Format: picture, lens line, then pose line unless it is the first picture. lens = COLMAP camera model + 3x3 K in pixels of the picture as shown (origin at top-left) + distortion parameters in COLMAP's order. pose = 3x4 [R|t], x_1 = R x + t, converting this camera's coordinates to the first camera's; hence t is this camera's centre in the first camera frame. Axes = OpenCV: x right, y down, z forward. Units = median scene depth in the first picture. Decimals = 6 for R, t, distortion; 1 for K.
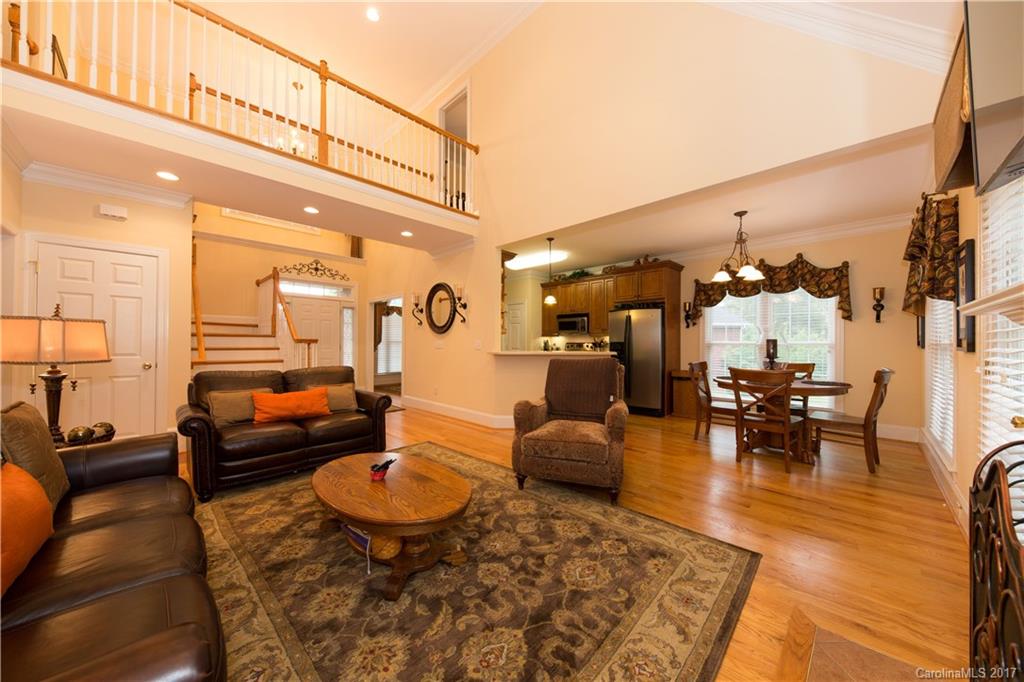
lens RADIAL K [[352.6, 0, 513.4], [0, 352.6, 341.5], [0, 0, 1]] dist [0.015397, -0.008044]
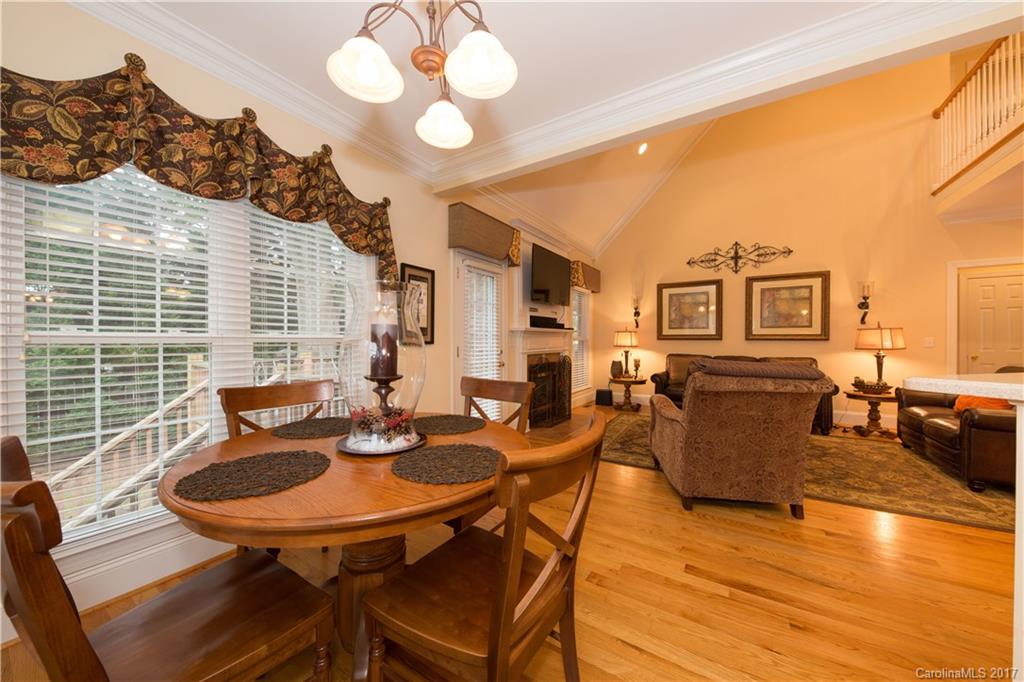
lens RADIAL K [[352.6, 0, 513.4], [0, 352.6, 341.5], [0, 0, 1]] dist [0.015397, -0.008044]
pose [[-0.976753, -0.002531, -0.214354, 0.730583], [-0.002403, 0.999997, -0.000858, 0.011520], [0.214355, -0.000324, -0.976756, 1.467644]]
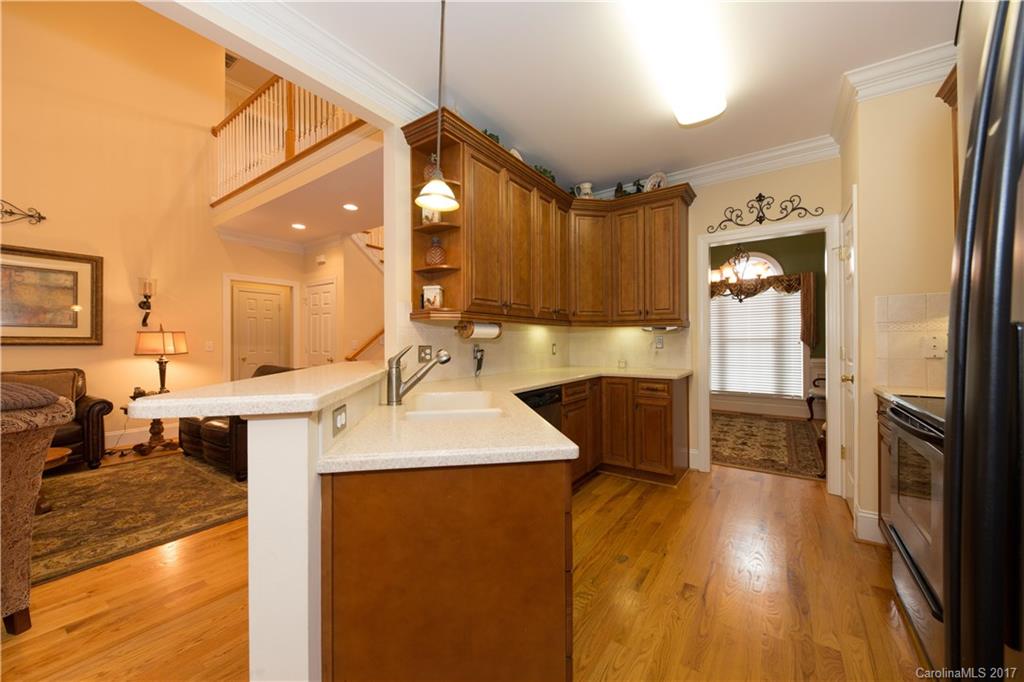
lens RADIAL K [[379.1, 0, 513.1], [0, 379.1, 341.9], [0, 0, 1]] dist [0.009612, -0.004871]
pose [[0.170640, -0.007099, -0.985308, 0.606380], [0.008817, 0.999945, -0.005677, 0.010719], [0.985294, -0.007719, 0.170694, 1.426684]]
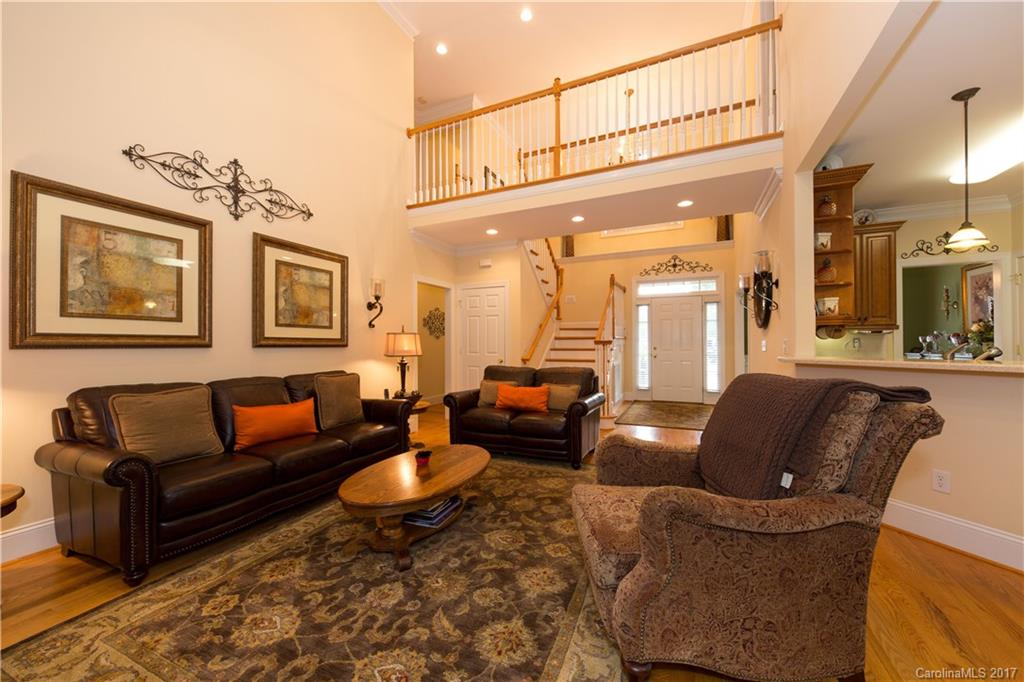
lens RADIAL K [[381.6, 0, 512.5], [0, 381.6, 343.8], [0, 0, 1]] dist [0.001013, -0.003243]
pose [[0.344524, -0.009067, -0.938734, 0.485589], [0.012821, 0.999906, -0.004952, 0.005891], [0.938690, -0.010330, 0.344608, 0.477935]]
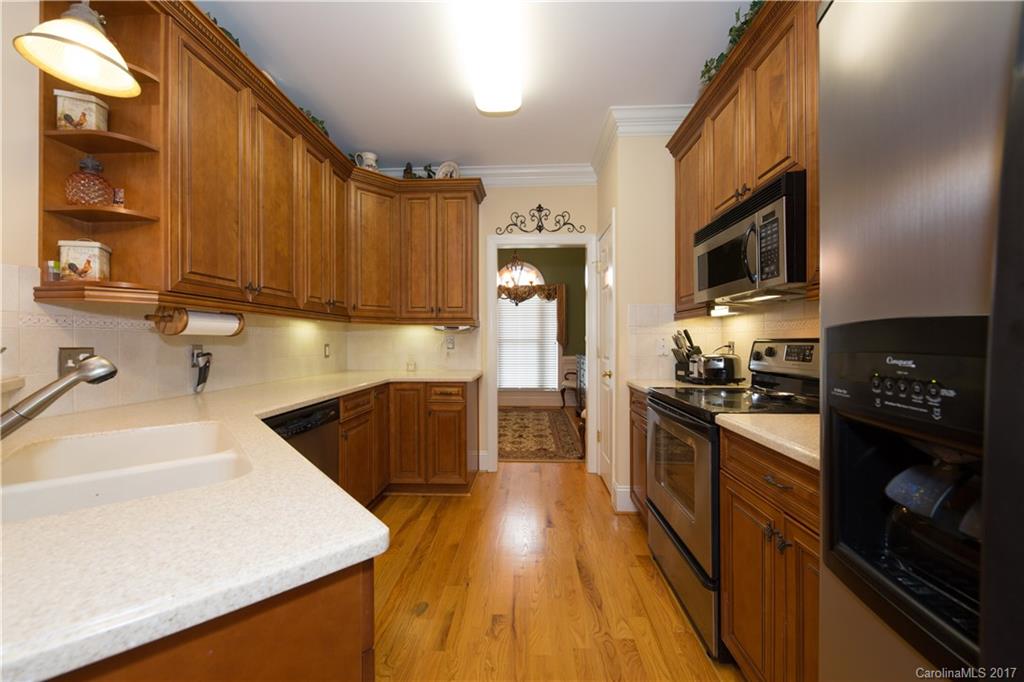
lens RADIAL K [[379.1, 0, 513.1], [0, 379.1, 341.9], [0, 0, 1]] dist [0.009612, -0.004871]
pose [[0.675077, -0.006412, -0.737719, 0.491991], [0.008051, 0.999967, -0.001324, 0.010590], [0.737703, -0.005046, 0.675106, 1.453524]]
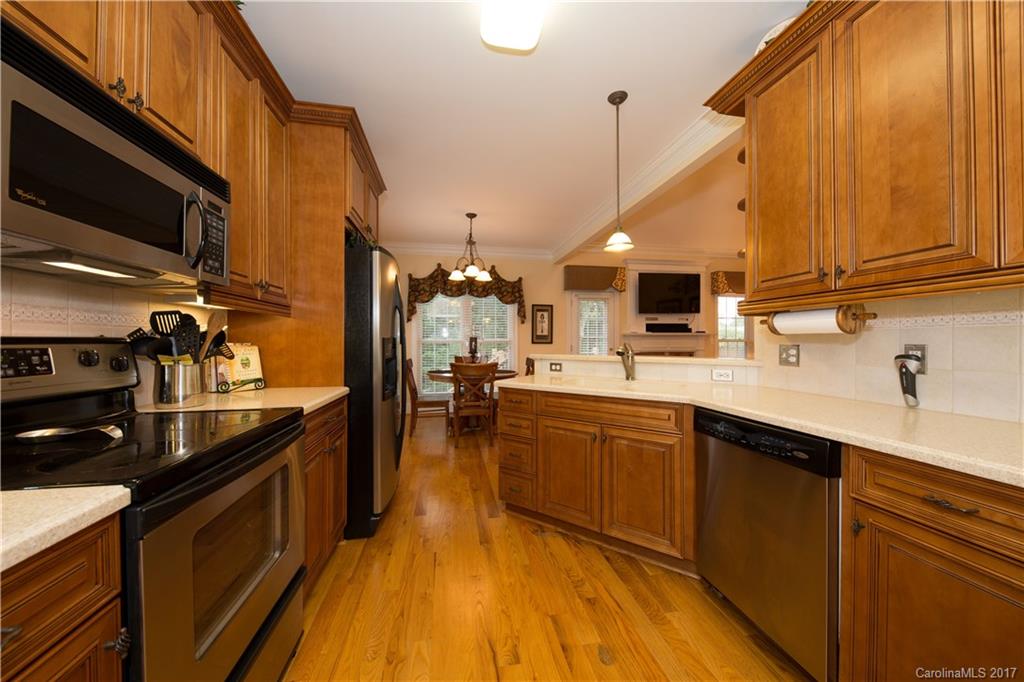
lens RADIAL K [[352.6, 0, 513.4], [0, 352.6, 341.5], [0, 0, 1]] dist [0.015397, -0.008044]
pose [[-0.823685, -0.003103, 0.567039, -0.049623], [-0.004993, 0.999986, -0.001781, 0.010486], [-0.567026, -0.004298, -0.823689, 2.033370]]
